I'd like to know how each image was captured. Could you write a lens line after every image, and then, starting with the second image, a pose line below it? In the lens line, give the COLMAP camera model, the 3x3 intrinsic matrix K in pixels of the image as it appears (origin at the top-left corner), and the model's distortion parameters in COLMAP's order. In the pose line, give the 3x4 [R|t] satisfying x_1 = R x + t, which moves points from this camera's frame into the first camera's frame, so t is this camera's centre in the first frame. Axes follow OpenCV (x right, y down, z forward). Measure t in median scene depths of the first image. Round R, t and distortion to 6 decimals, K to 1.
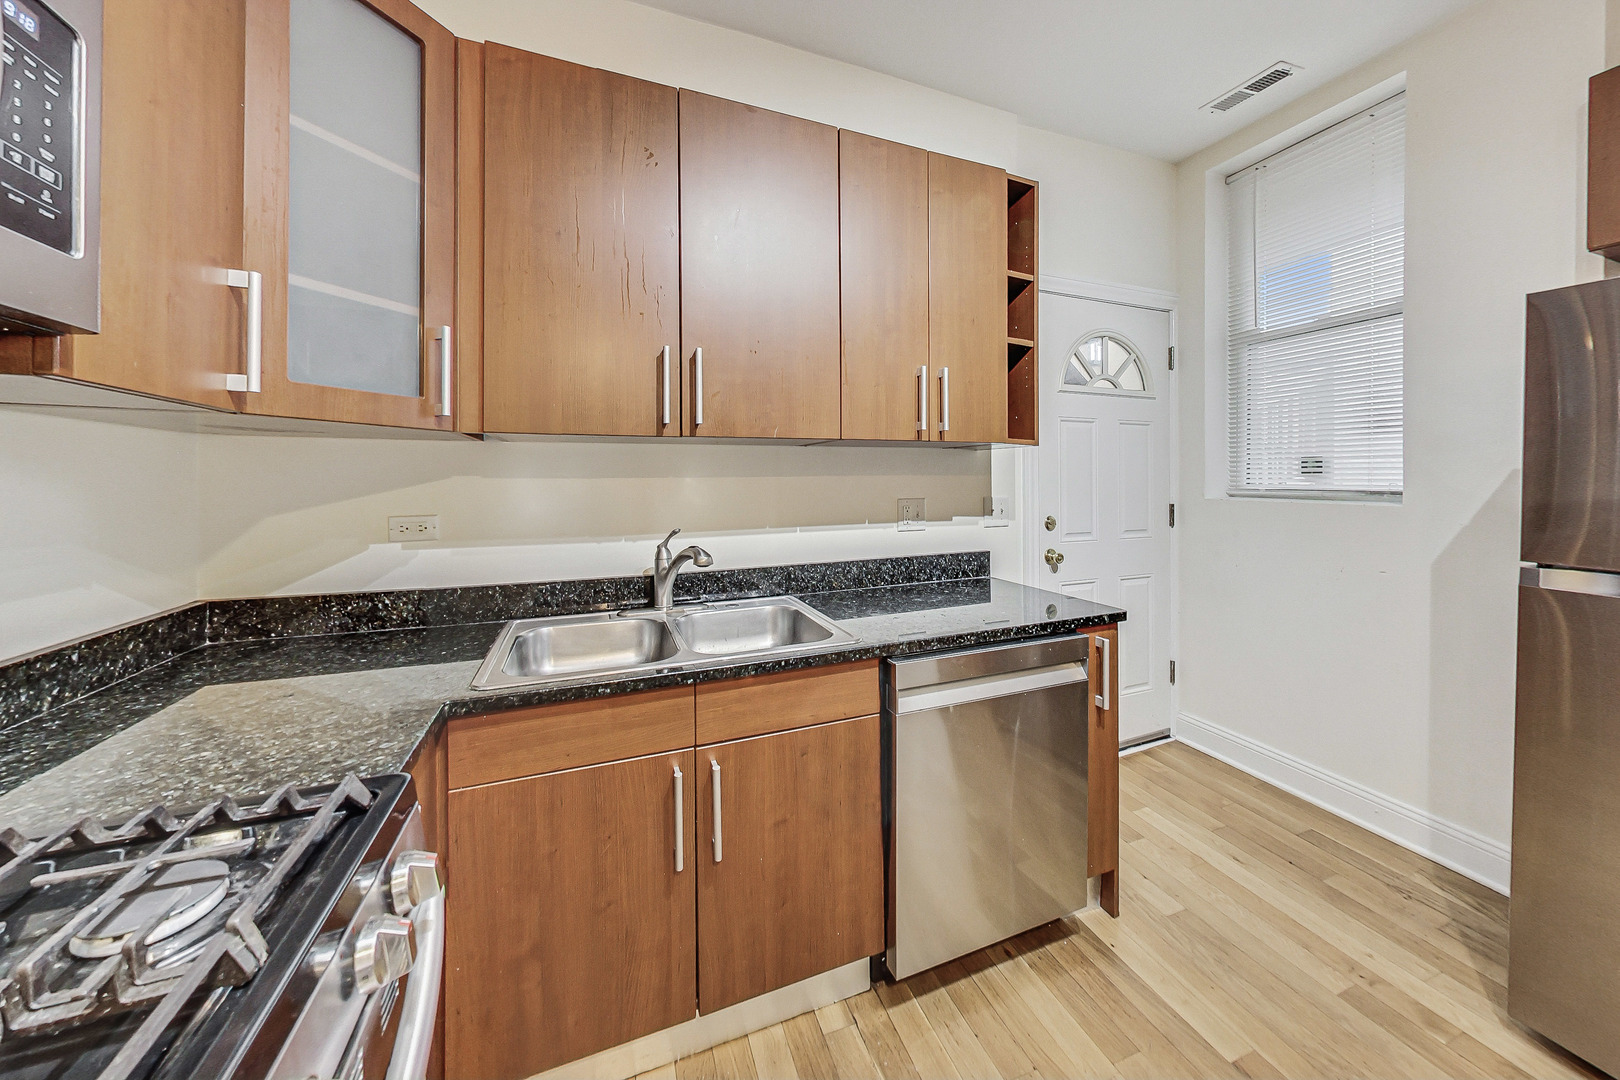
lens RADIAL K [[570.2, 0, 822.5], [0, 570.2, 472.6], [0, 0, 1]] dist [-0.001403, -0.000313]
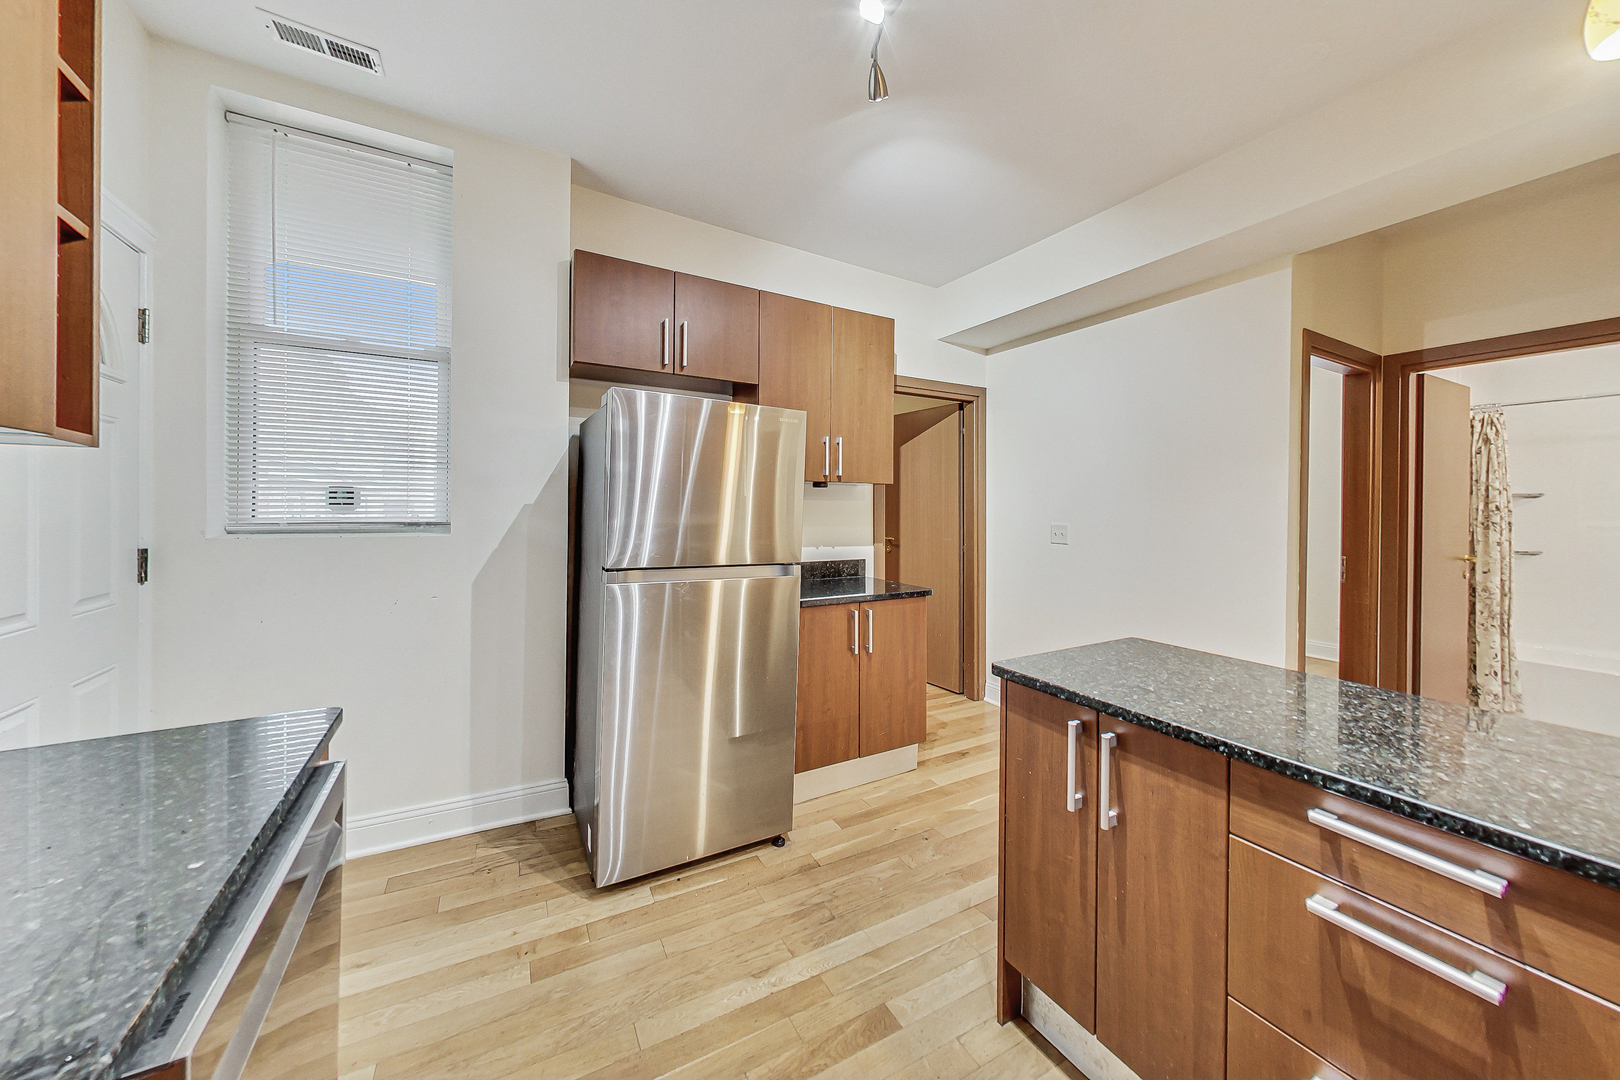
lens RADIAL K [[570.2, 0, 796.9], [0, 570.2, 505.7], [0, 0, 1]] dist [-0.001403, -0.000313]
pose [[-0.133173, 0.004336, 0.991083, -0.205467], [-0.015044, 0.999866, -0.006396, -0.002819], [-0.990979, -0.015762, -0.133090, 0.519672]]
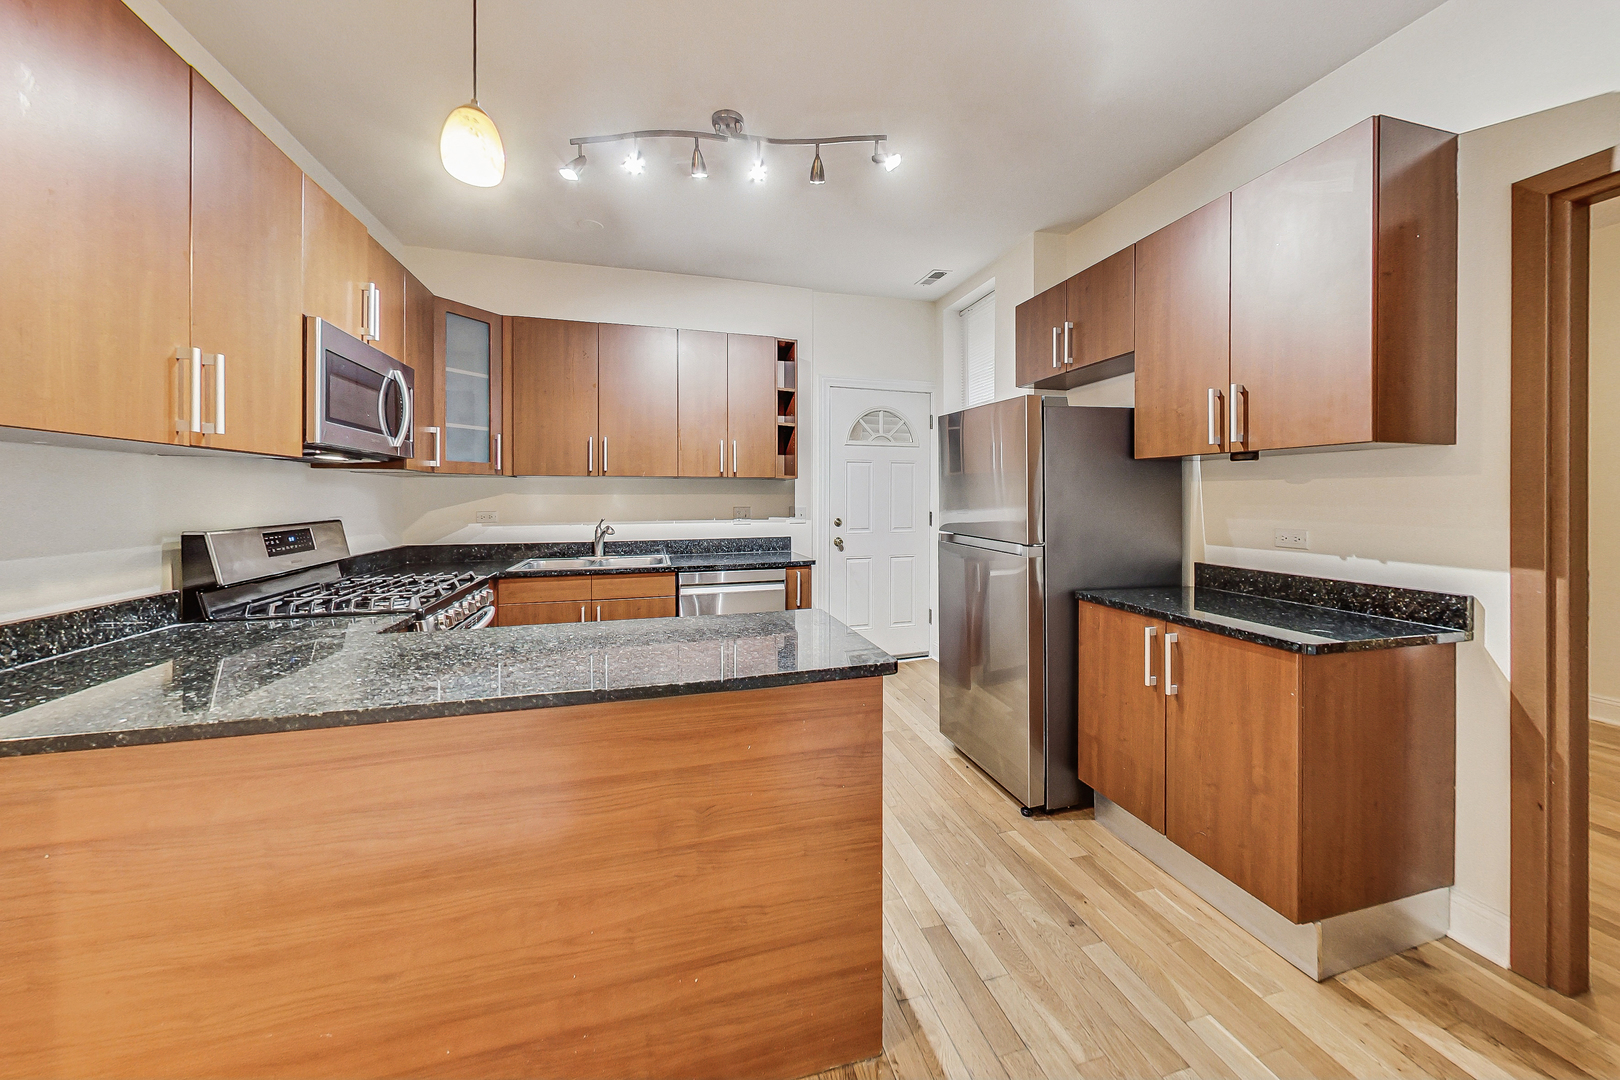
lens RADIAL K [[570.2, 0, 830.3], [0, 570.2, 493.1], [0, 0, 1]] dist [-0.001403, -0.000313]
pose [[0.996575, 0.003516, -0.082623, 0.725408], [-0.003379, 0.999993, 0.001798, -0.004078], [0.082629, -0.001512, 0.996579, -1.000027]]
